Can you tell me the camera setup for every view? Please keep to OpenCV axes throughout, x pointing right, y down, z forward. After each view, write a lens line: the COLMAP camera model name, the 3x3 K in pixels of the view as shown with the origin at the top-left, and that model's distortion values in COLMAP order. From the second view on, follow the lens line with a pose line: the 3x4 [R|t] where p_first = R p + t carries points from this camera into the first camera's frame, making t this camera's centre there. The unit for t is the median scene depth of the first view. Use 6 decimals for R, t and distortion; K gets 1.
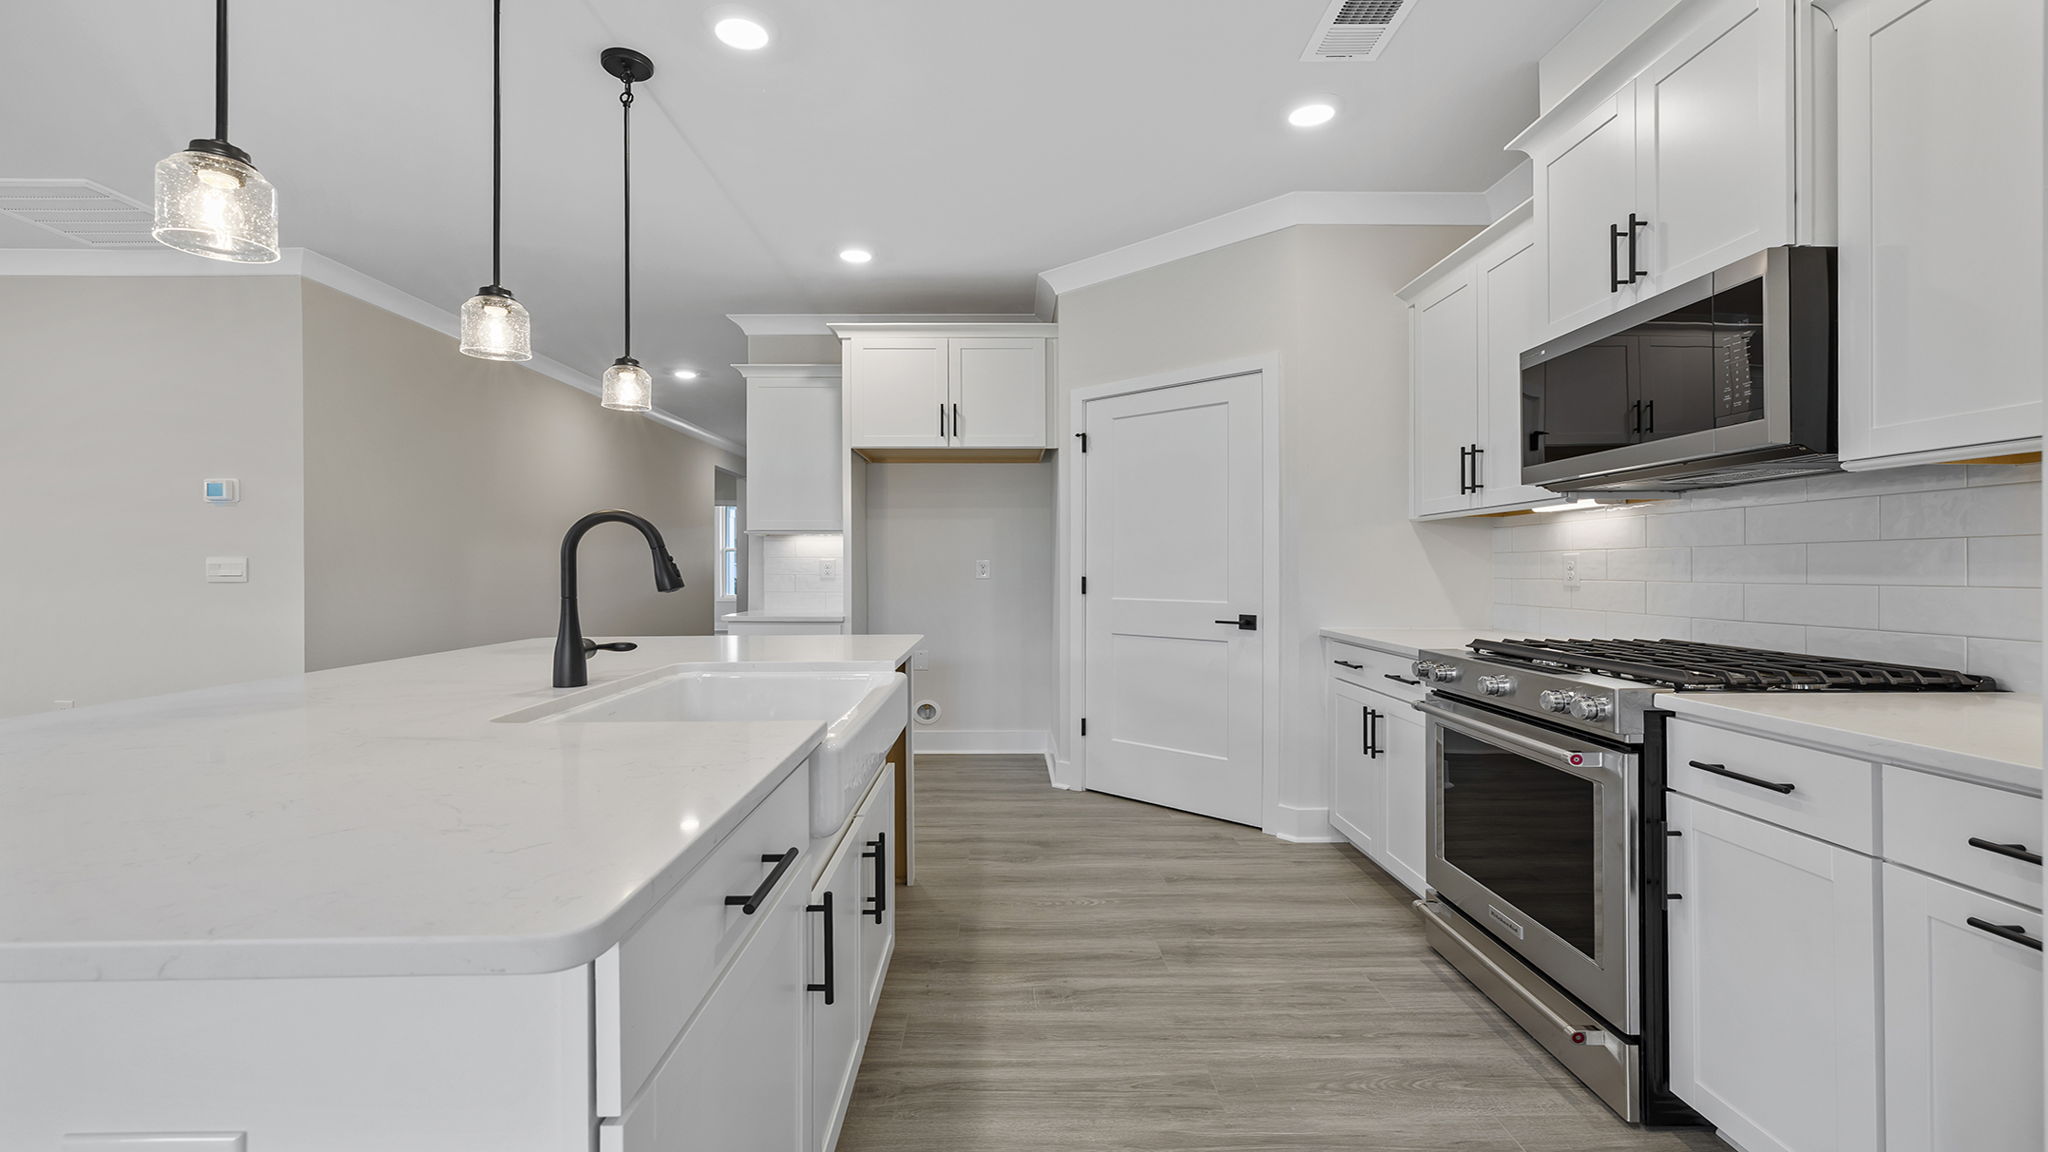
lens RADIAL K [[882.0, 0, 1015.6], [0, 882.0, 570.0], [0, 0, 1]] dist [0.004059, 0.000194]
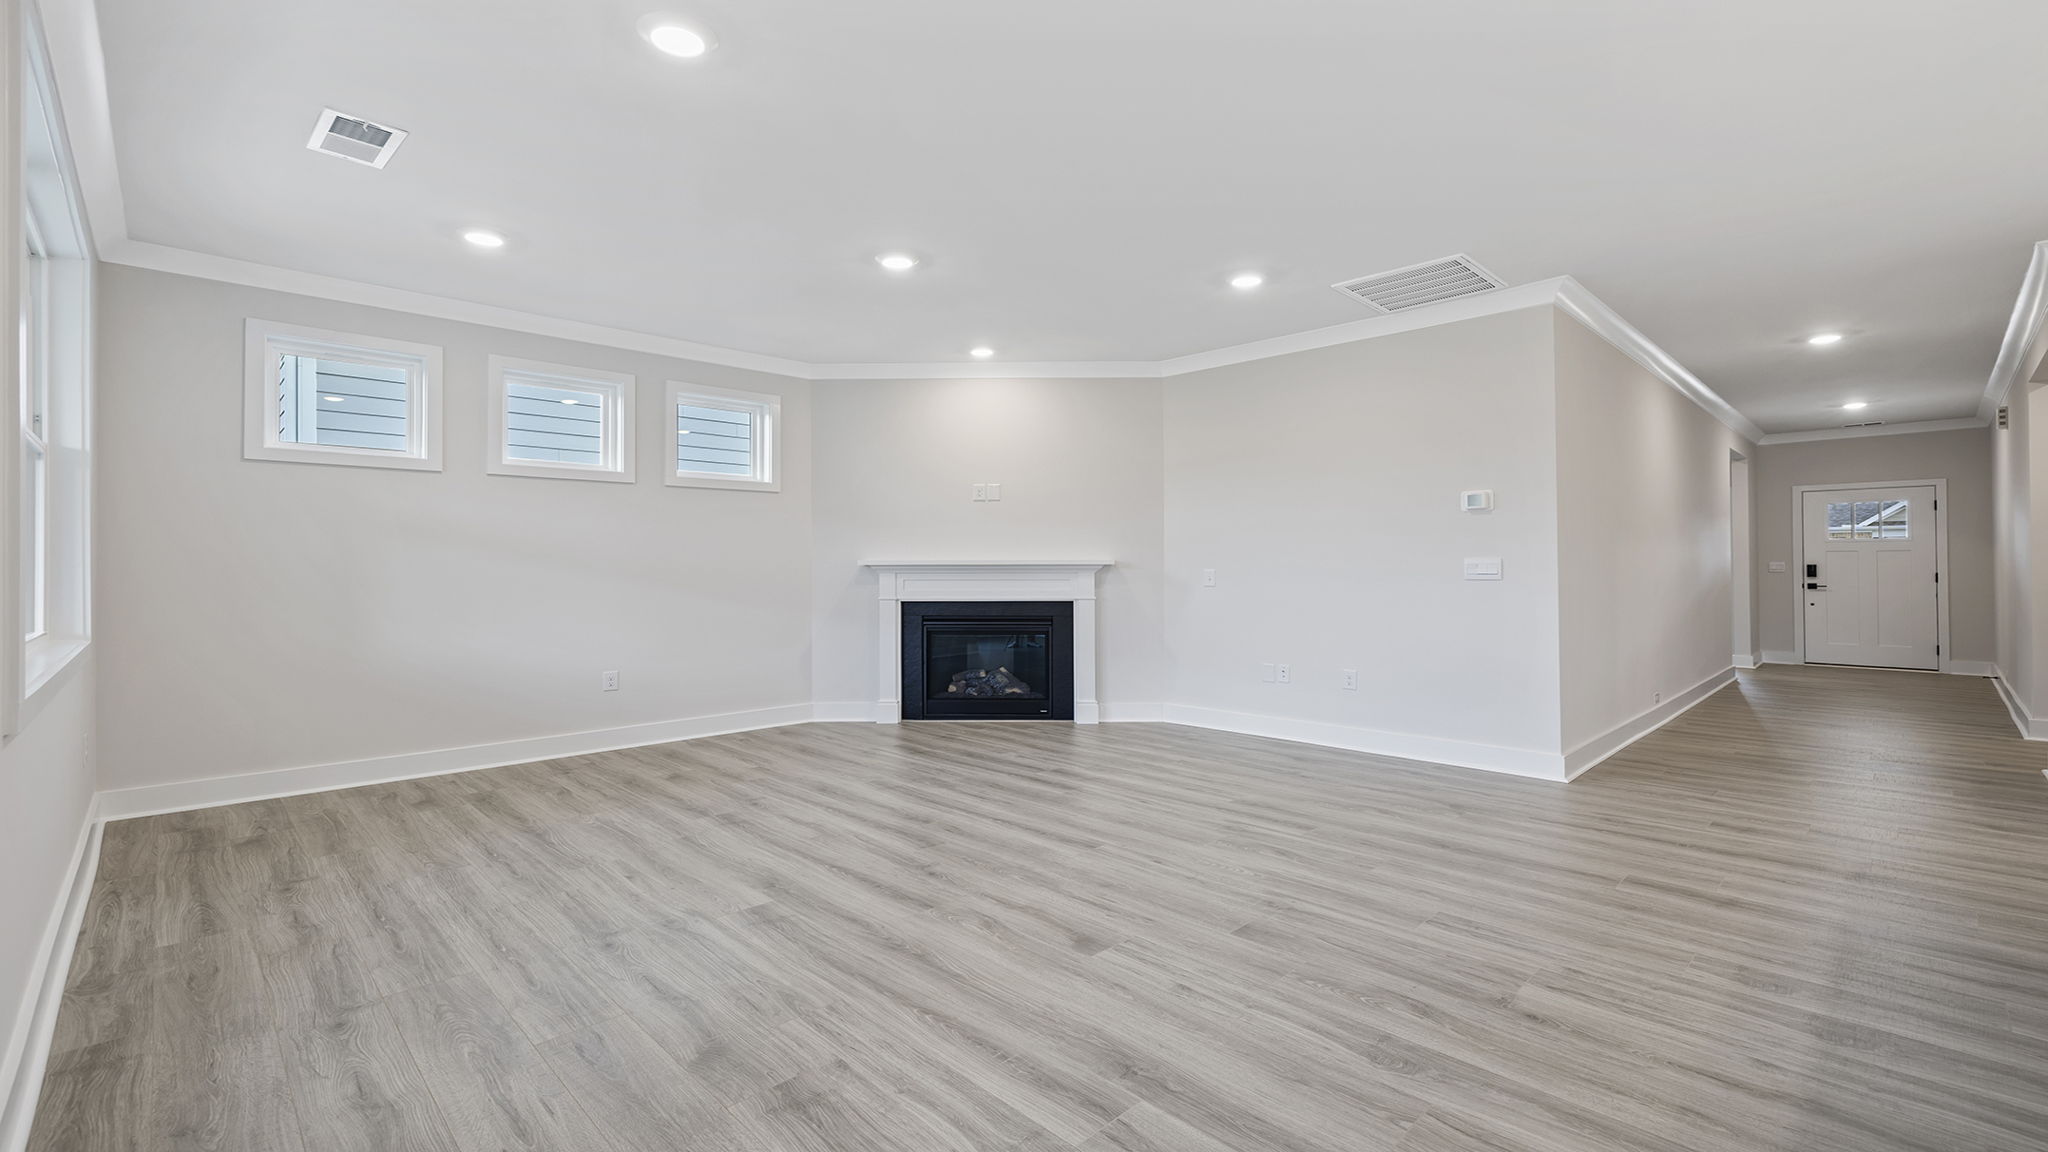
lens RADIAL K [[882.0, 0, 1016.1], [0, 882.0, 563.0], [0, 0, 1]] dist [0.004059, 0.000194]
pose [[0.689790, -0.006630, -0.723979, -0.452243], [0.001493, 0.999969, -0.007735, 0.000973], [0.724008, 0.004255, 0.689779, -0.231601]]
